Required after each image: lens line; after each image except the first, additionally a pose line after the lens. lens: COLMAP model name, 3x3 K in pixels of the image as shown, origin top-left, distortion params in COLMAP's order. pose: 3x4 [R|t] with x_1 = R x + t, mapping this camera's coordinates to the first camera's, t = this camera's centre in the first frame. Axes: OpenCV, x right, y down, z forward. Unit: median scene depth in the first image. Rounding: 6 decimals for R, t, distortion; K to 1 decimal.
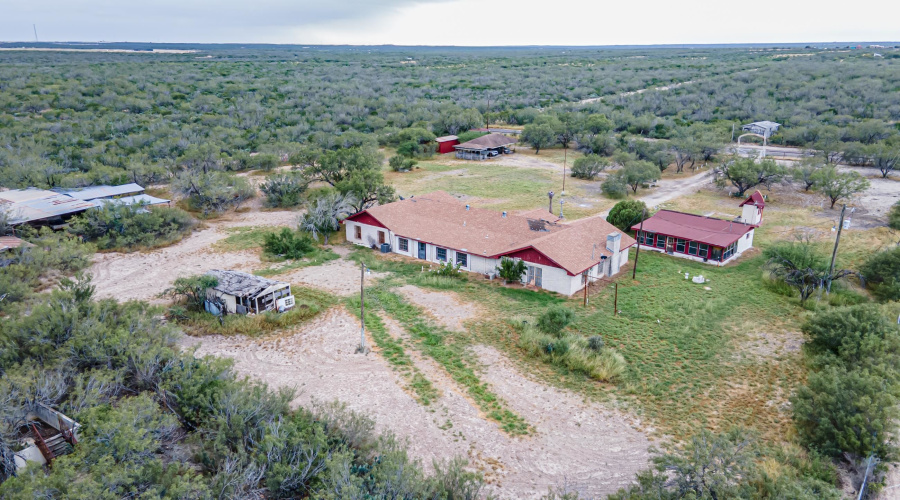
lens RADIAL K [[656.1, 0, 448.5], [0, 656.1, 251.6], [0, 0, 1]] dist [0.026755, 0.036209]
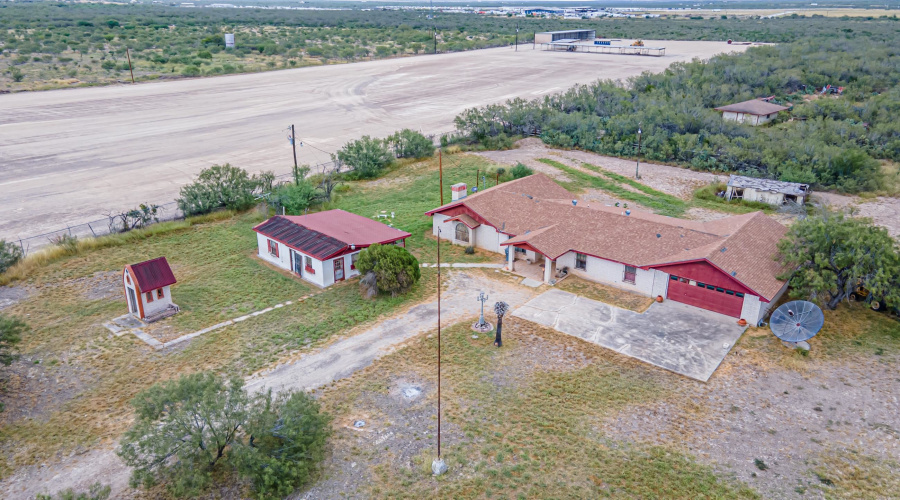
lens RADIAL K [[656.1, 0, 445.6], [0, 656.1, 251.6], [0, 0, 1]] dist [0.026755, 0.036209]
pose [[-0.999903, -0.002627, 0.013645, 0.258692], [0.006500, 0.779489, 0.626383, -0.583356], [-0.012282, 0.626411, -0.779396, 1.865191]]
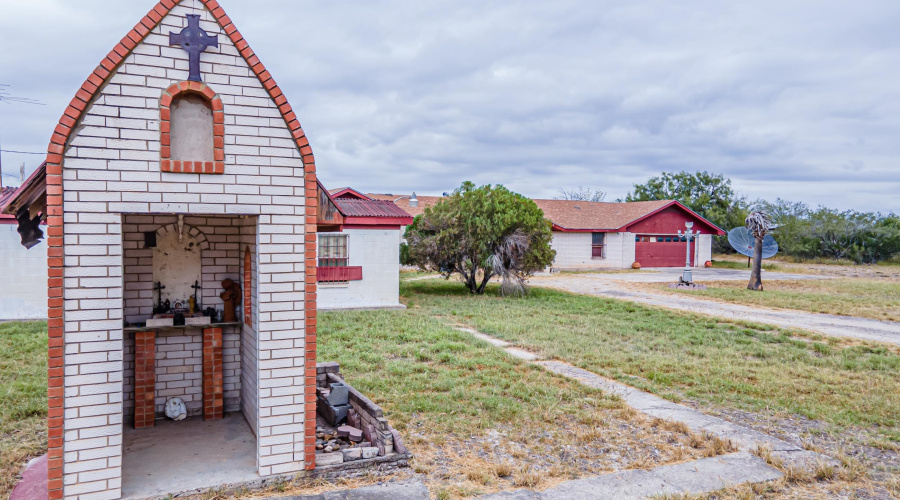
lens RADIAL K [[656.1, 0, 448.5], [0, 656.1, 250.4], [0, 0, 1]] dist [0.026755, 0.036209]
pose [[-0.437630, 0.025779, -0.898785, 0.672119], [-0.280329, 0.945855, 0.163625, -0.117794], [0.854339, 0.323563, -0.406708, 1.389396]]
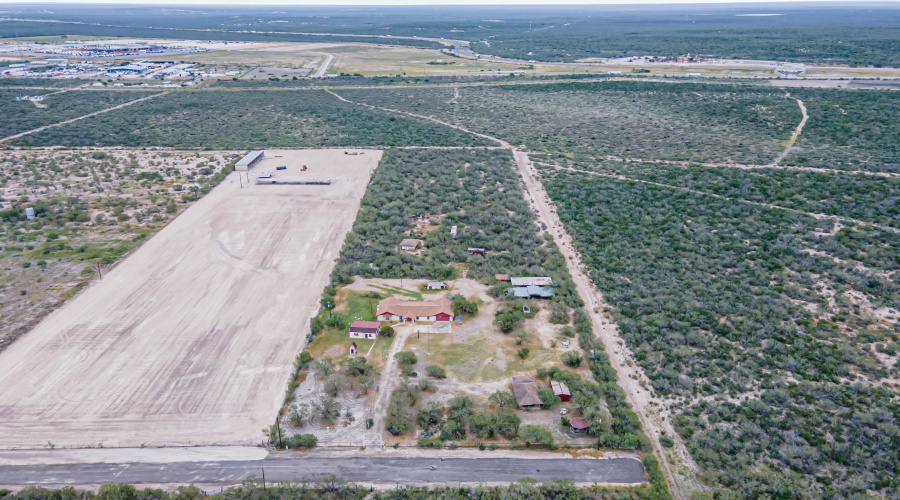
lens RADIAL K [[656.1, 0, 451.0], [0, 656.1, 247.9], [0, 0, 1]] dist [0.026755, 0.036209]
pose [[-0.801549, 0.214421, -0.558161, 2.079657], [-0.178724, 0.804896, 0.565862, -2.696462], [0.570594, 0.553322, -0.606842, 3.529944]]
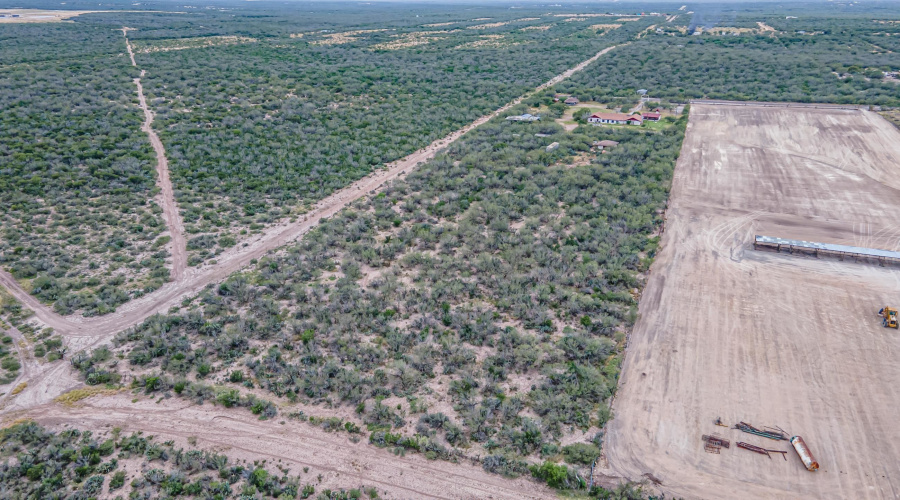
lens RADIAL K [[656.1, 0, 451.4], [0, 656.1, 251.4], [0, 0, 1]] dist [0.026755, 0.036209]
pose [[0.963875, -0.095802, 0.248529, -2.957434], [0.078849, 0.993884, 0.077320, 0.571829], [-0.254416, -0.054931, 0.965534, -4.289471]]
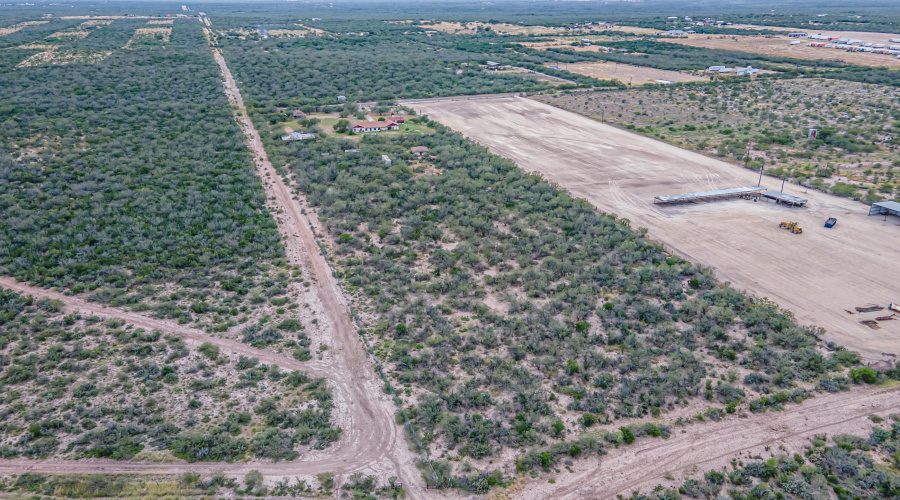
lens RADIAL K [[656.1, 0, 447.8], [0, 656.1, 247.6], [0, 0, 1]] dist [0.026755, 0.036209]
pose [[0.555683, -0.301765, 0.774696, -4.790511], [0.251552, 0.949154, 0.189284, 0.052065], [-0.792425, 0.089695, 0.603338, -3.131524]]
